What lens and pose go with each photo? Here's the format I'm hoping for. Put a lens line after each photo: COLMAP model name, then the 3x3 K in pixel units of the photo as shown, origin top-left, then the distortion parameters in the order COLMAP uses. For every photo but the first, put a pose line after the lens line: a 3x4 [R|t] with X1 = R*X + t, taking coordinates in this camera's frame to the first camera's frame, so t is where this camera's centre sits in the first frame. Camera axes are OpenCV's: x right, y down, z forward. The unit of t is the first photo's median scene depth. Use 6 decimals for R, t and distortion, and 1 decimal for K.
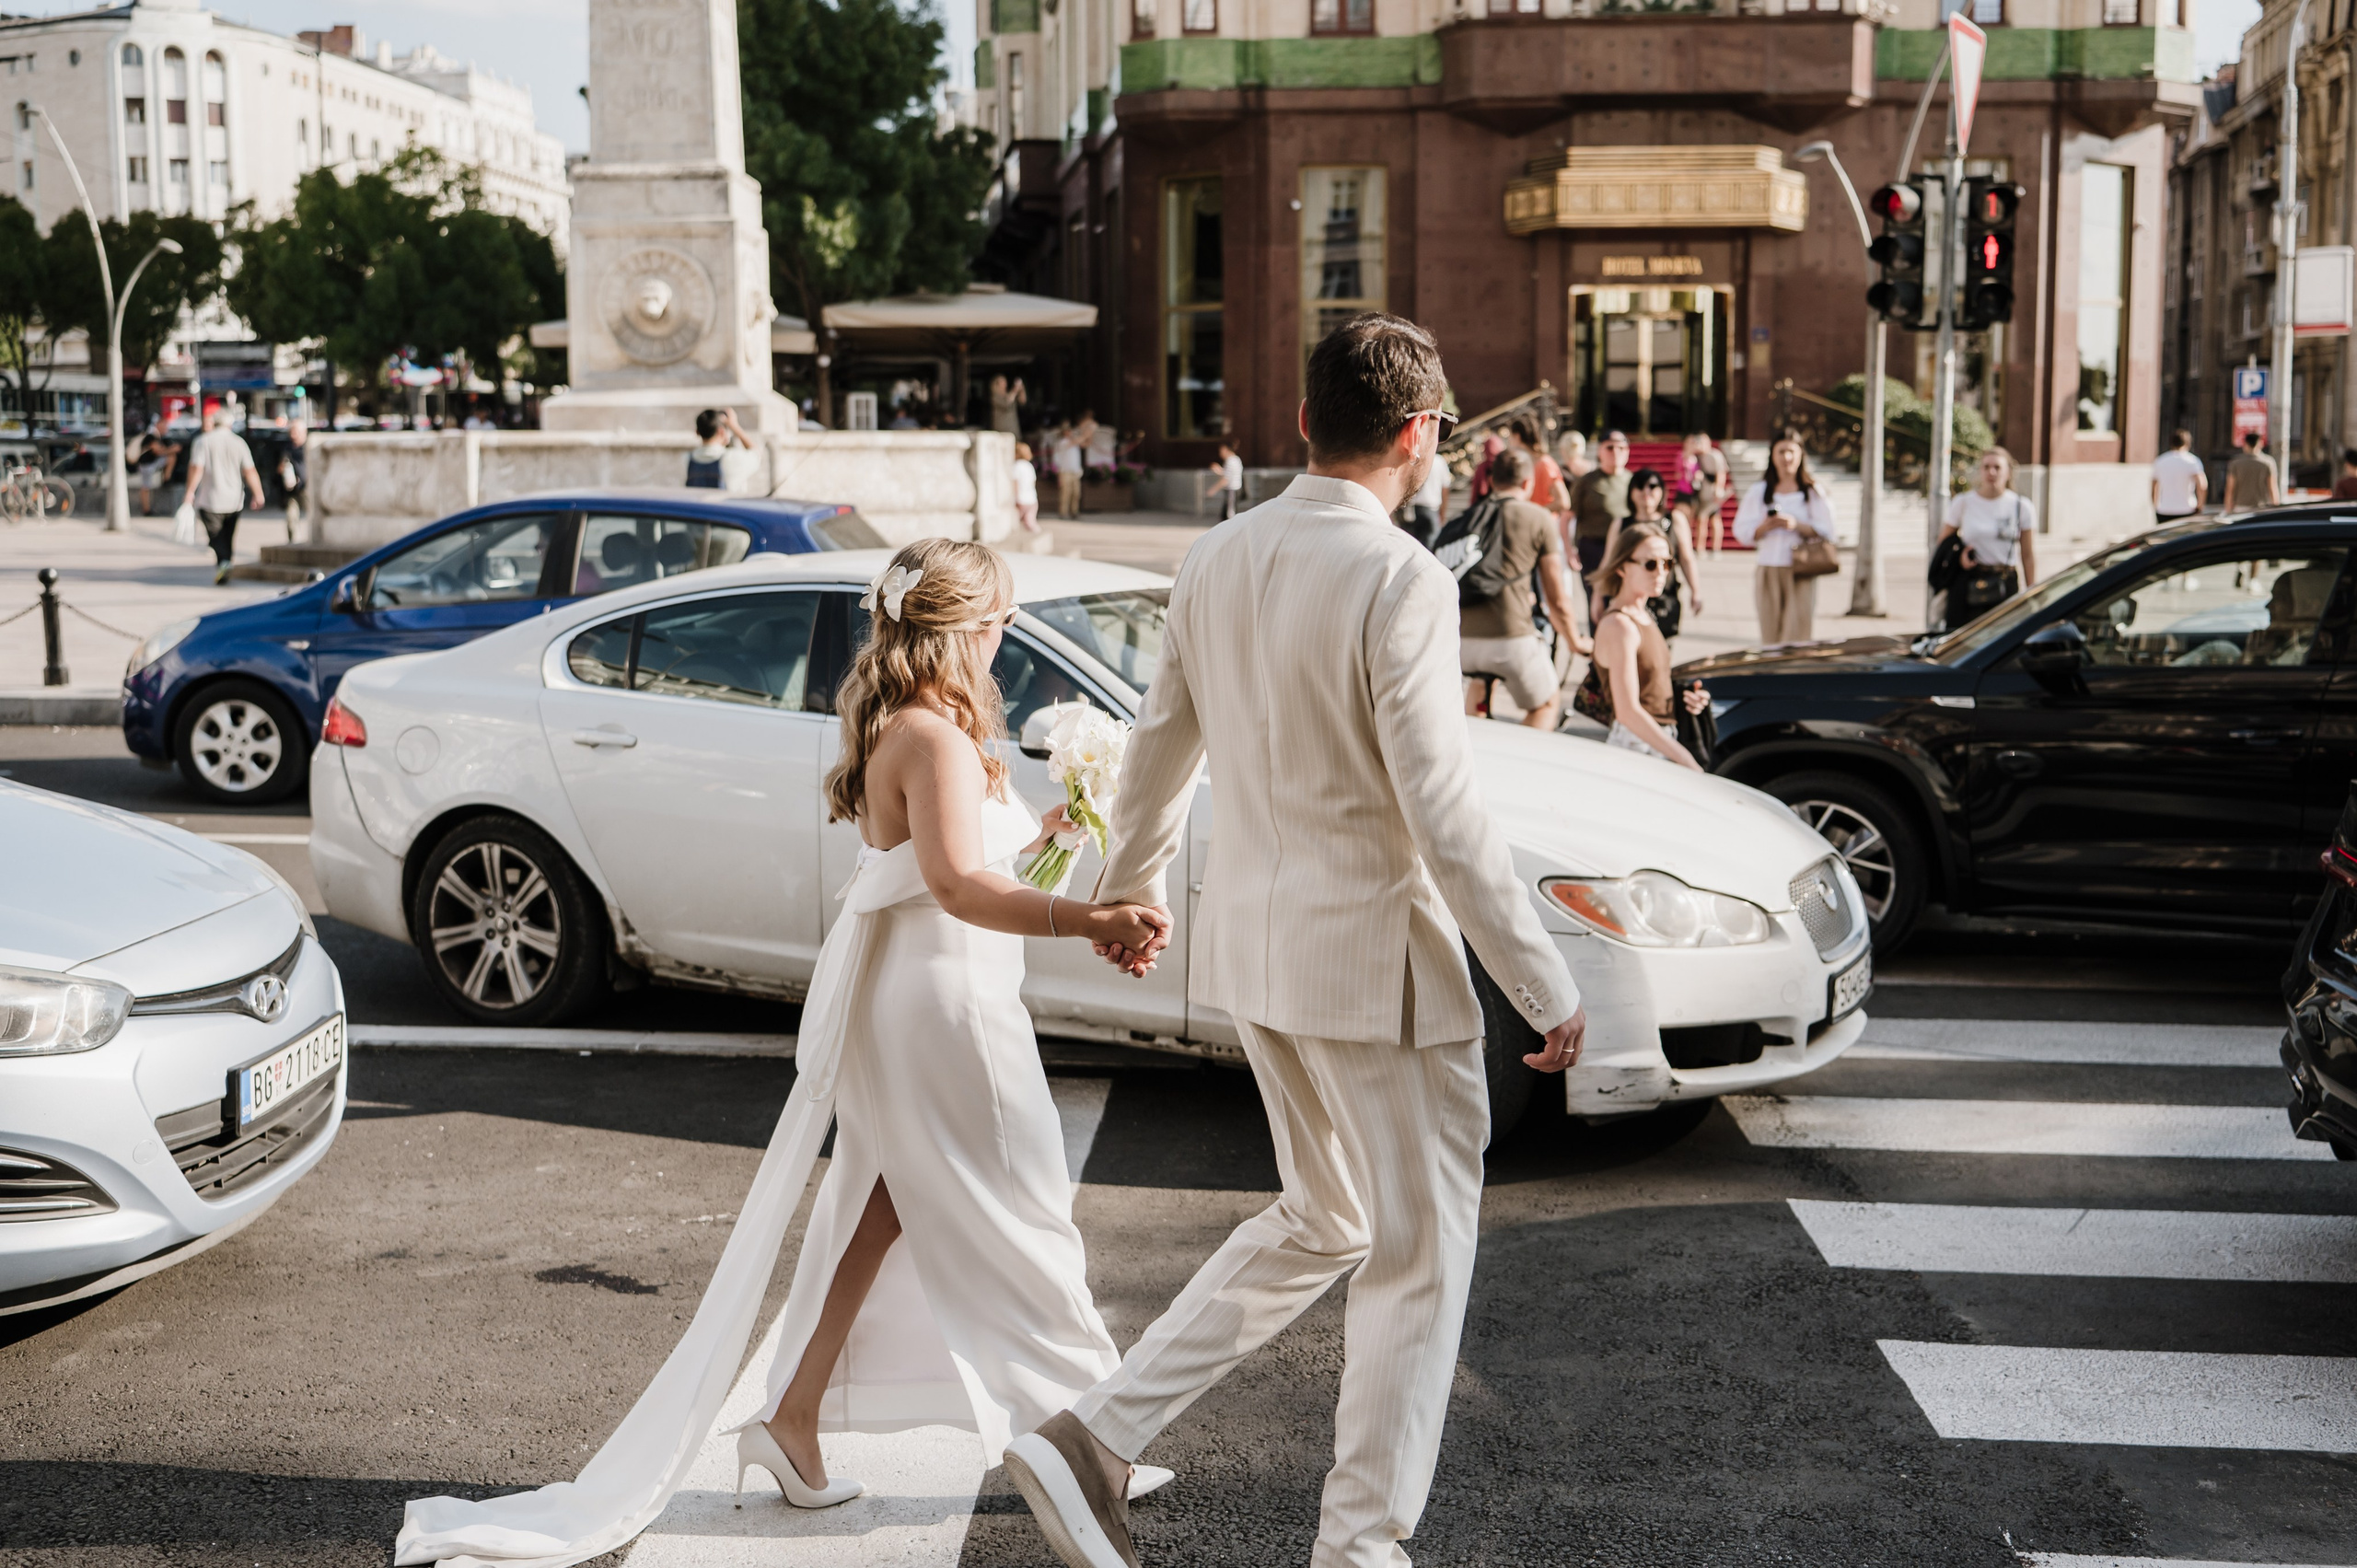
lens RADIAL K [[2773.1, 0, 1191.7], [0, 2773.1, 791.1], [0, 0, 1]] dist [0.015112, 0.000000]
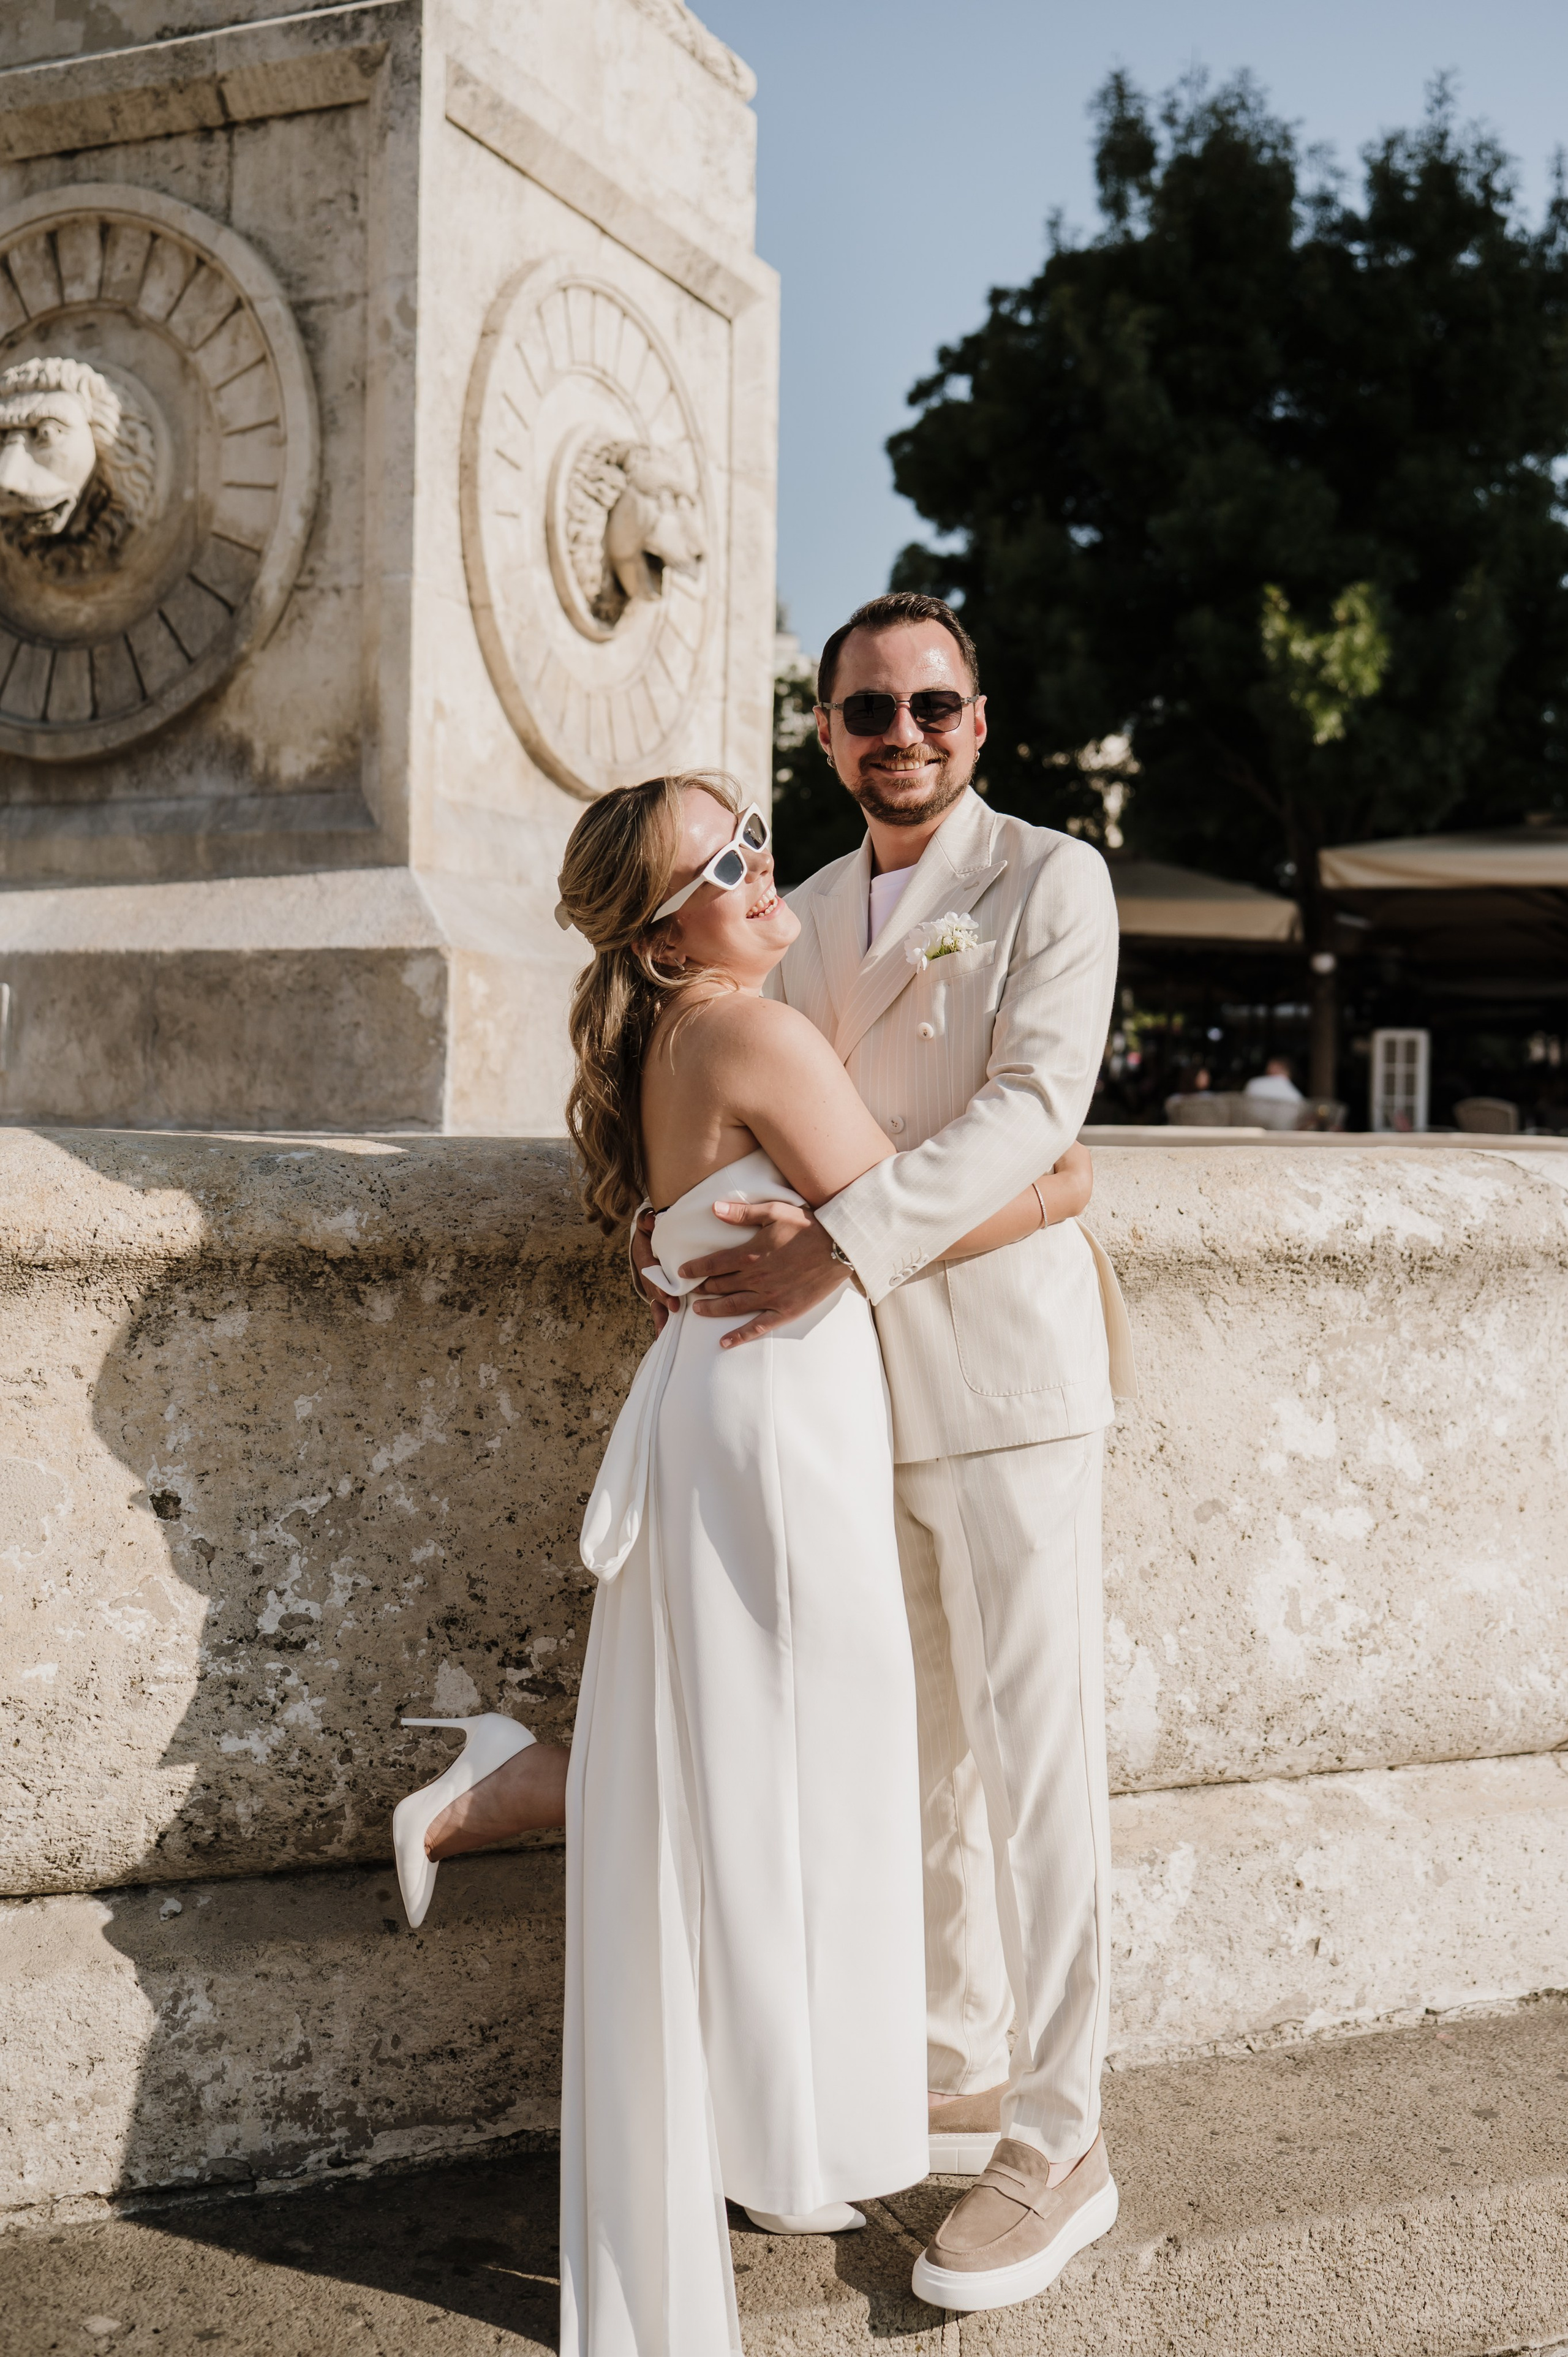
lens RADIAL K [[2471.6, 0, 781.7], [0, 2471.6, 1140.9], [0, 0, 1]] dist [0.001181, 0.000000]
pose [[0.919365, 0.031063, -0.392177, -0.051504], [-0.073915, 0.992764, -0.094641, -0.080811], [0.386399, 0.115998, 0.915008, 0.612901]]
